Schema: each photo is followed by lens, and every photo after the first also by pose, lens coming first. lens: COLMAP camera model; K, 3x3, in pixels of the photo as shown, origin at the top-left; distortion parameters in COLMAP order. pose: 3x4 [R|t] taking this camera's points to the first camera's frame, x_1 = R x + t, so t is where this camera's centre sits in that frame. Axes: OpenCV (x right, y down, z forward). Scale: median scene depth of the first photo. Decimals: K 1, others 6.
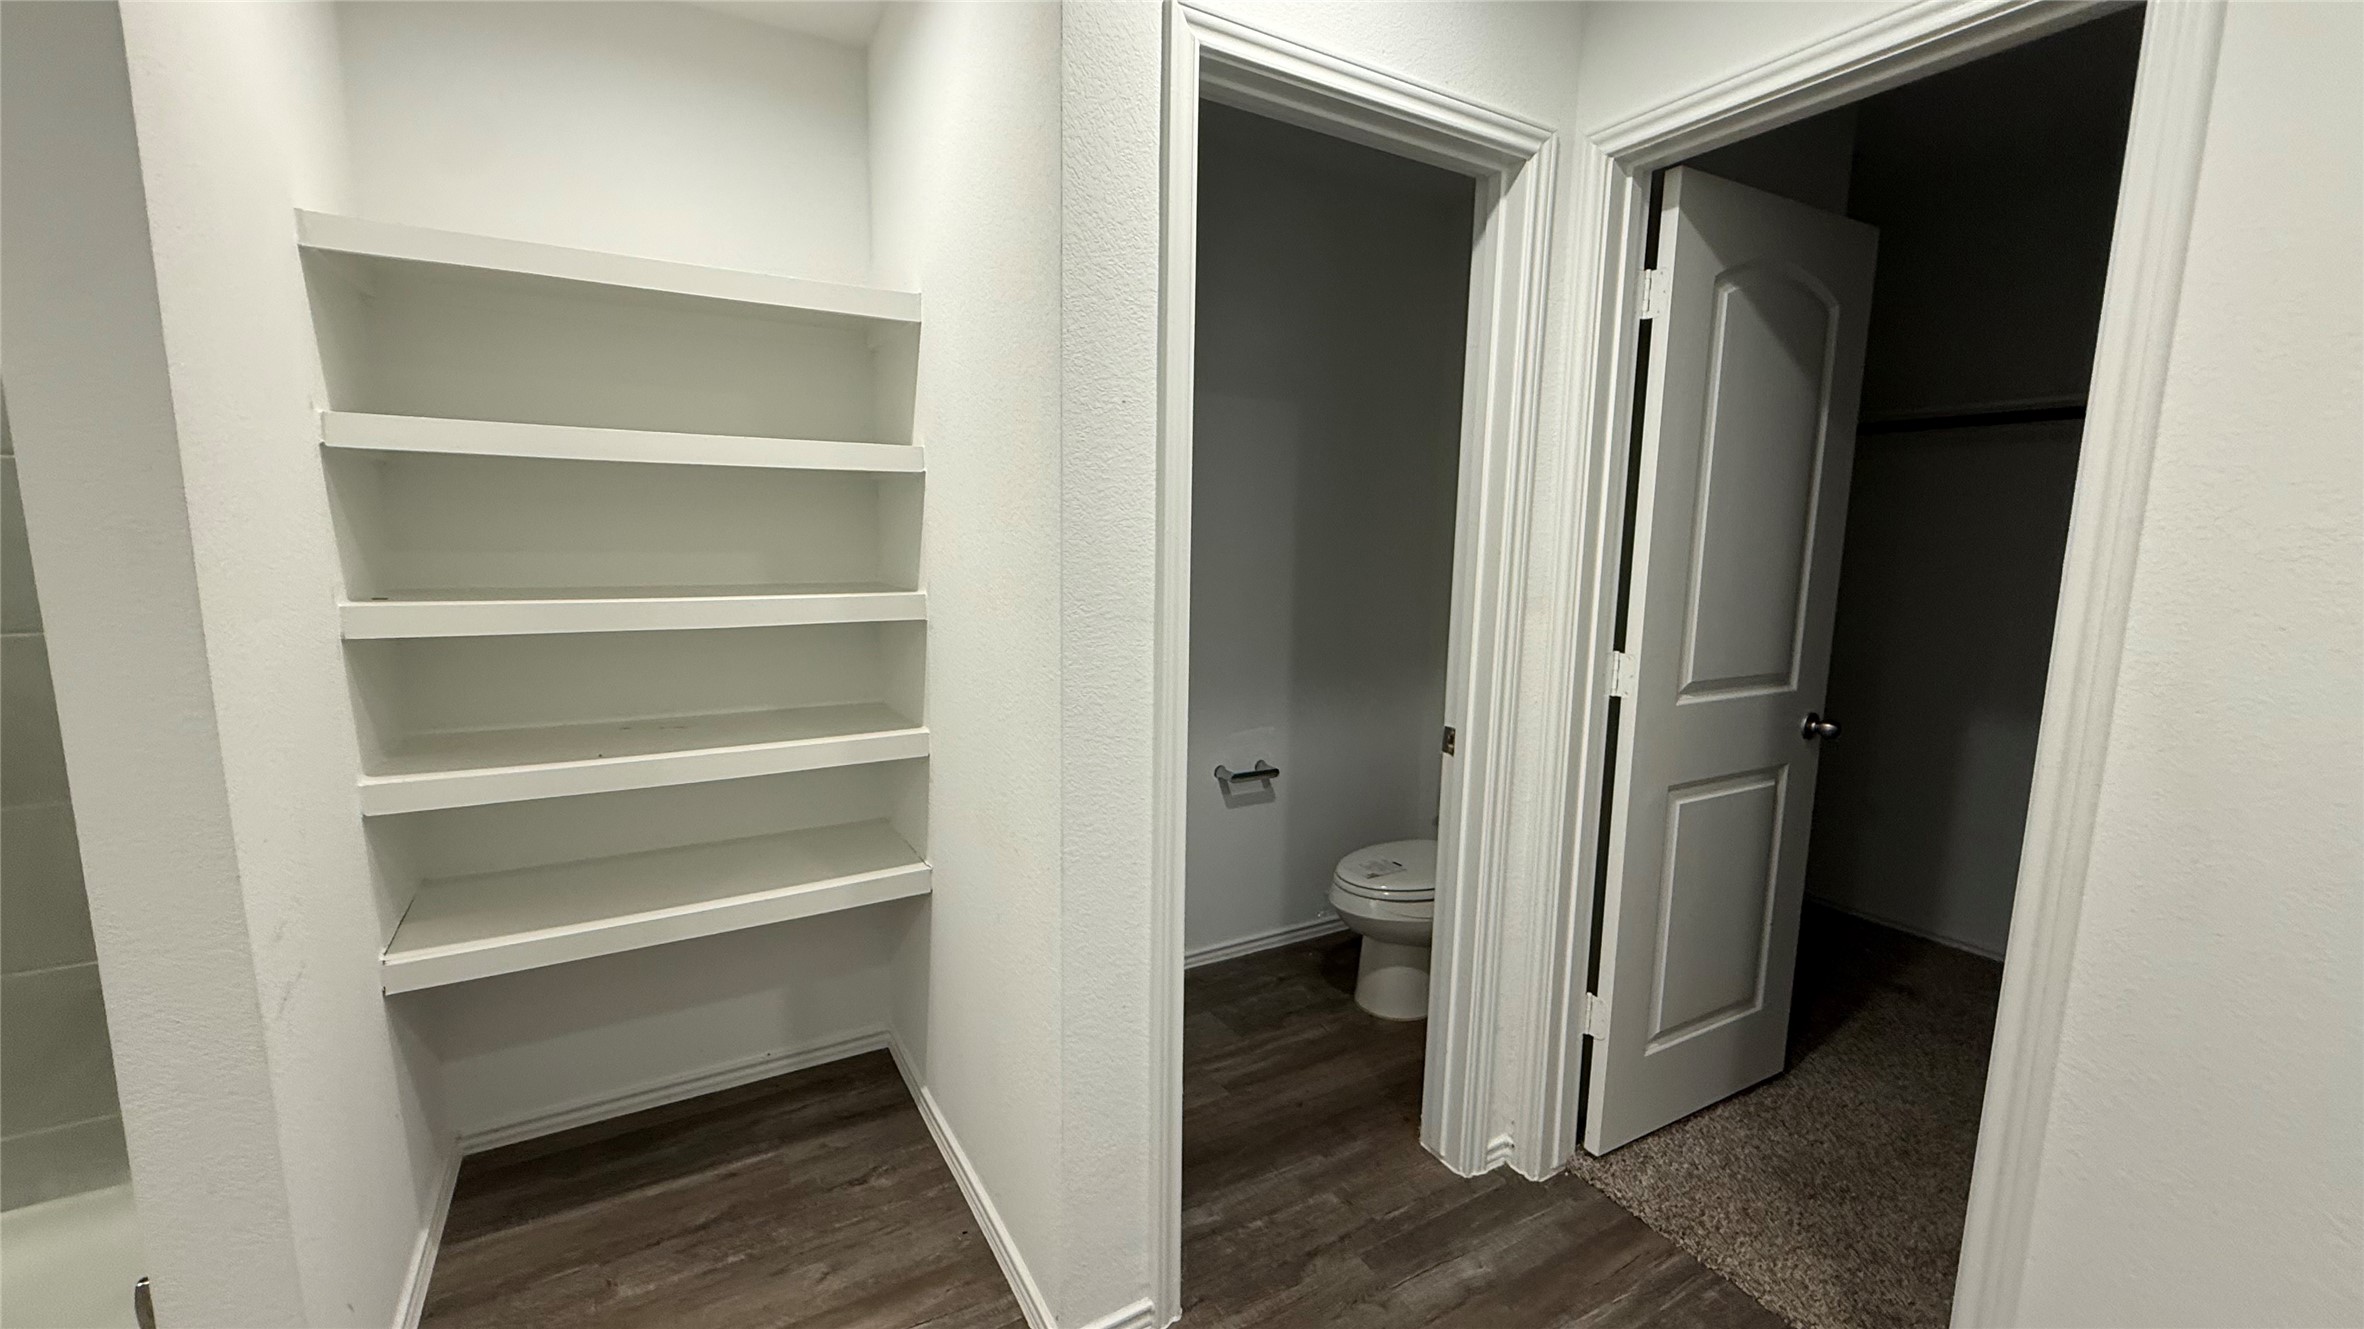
lens RADIAL K [[956.9, 0, 1186.6], [0, 956.9, 665.1], [0, 0, 1]] dist [-0.002296, 0.000564]
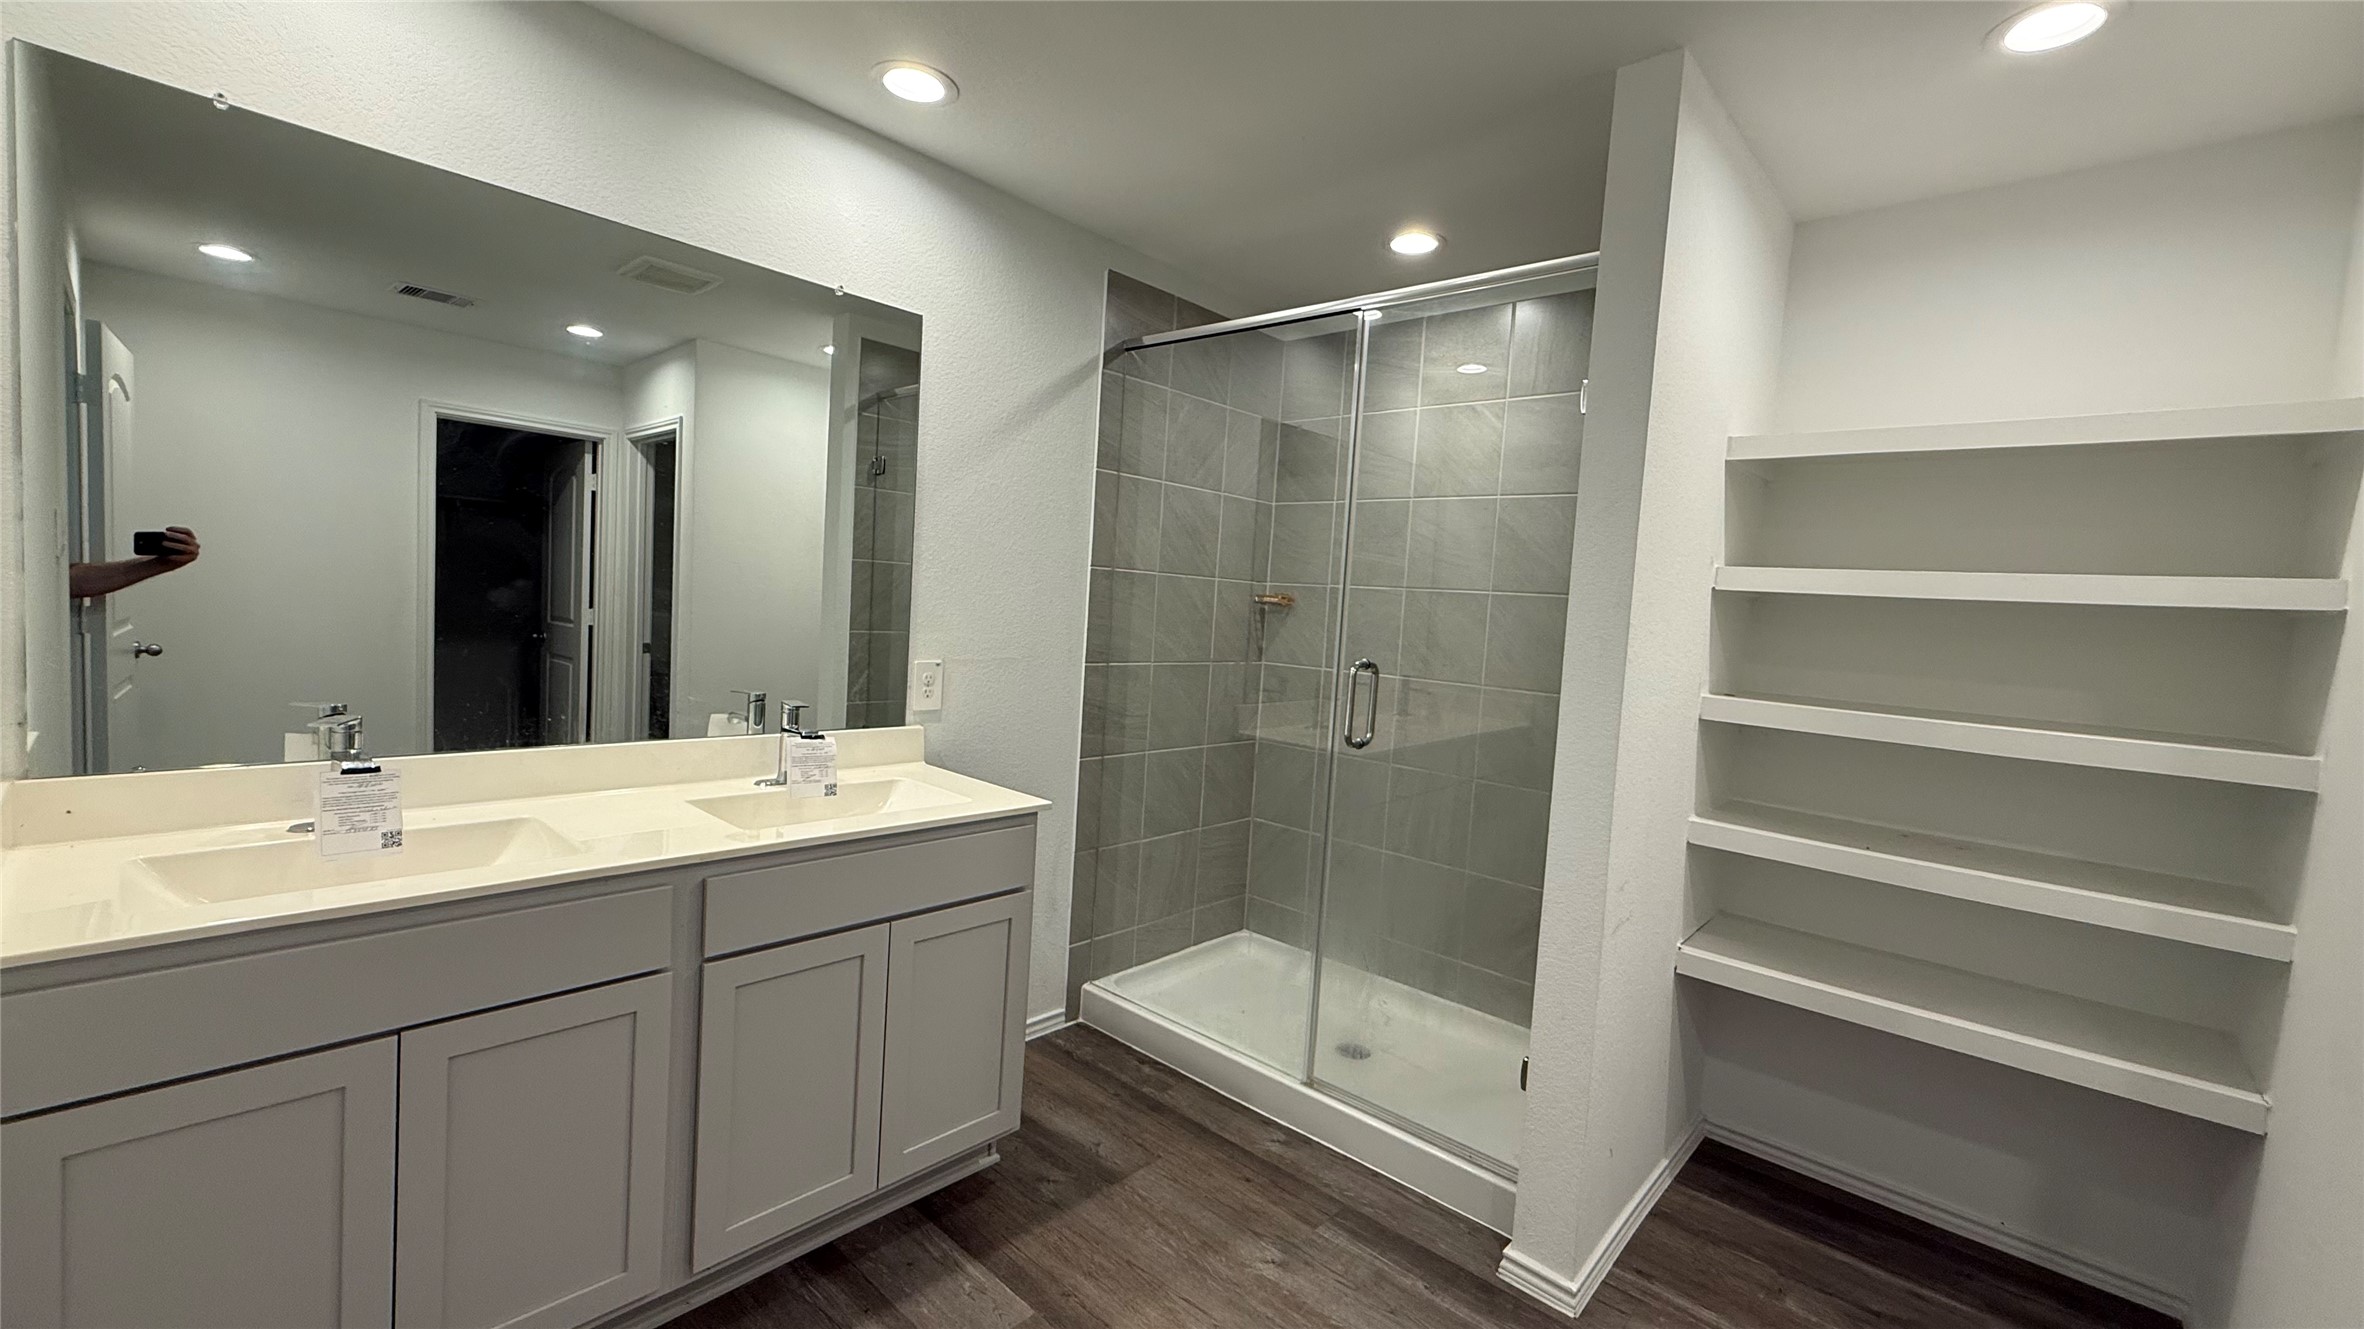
lens RADIAL K [[956.9, 0, 1186.6], [0, 956.9, 665.1], [0, 0, 1]] dist [-0.002296, 0.000564]
pose [[0.301605, 0.061324, -0.951459, 0.223189], [-0.199508, 0.979896, -0.000085, 0.041849], [0.932326, 0.189849, 0.307776, -0.165562]]
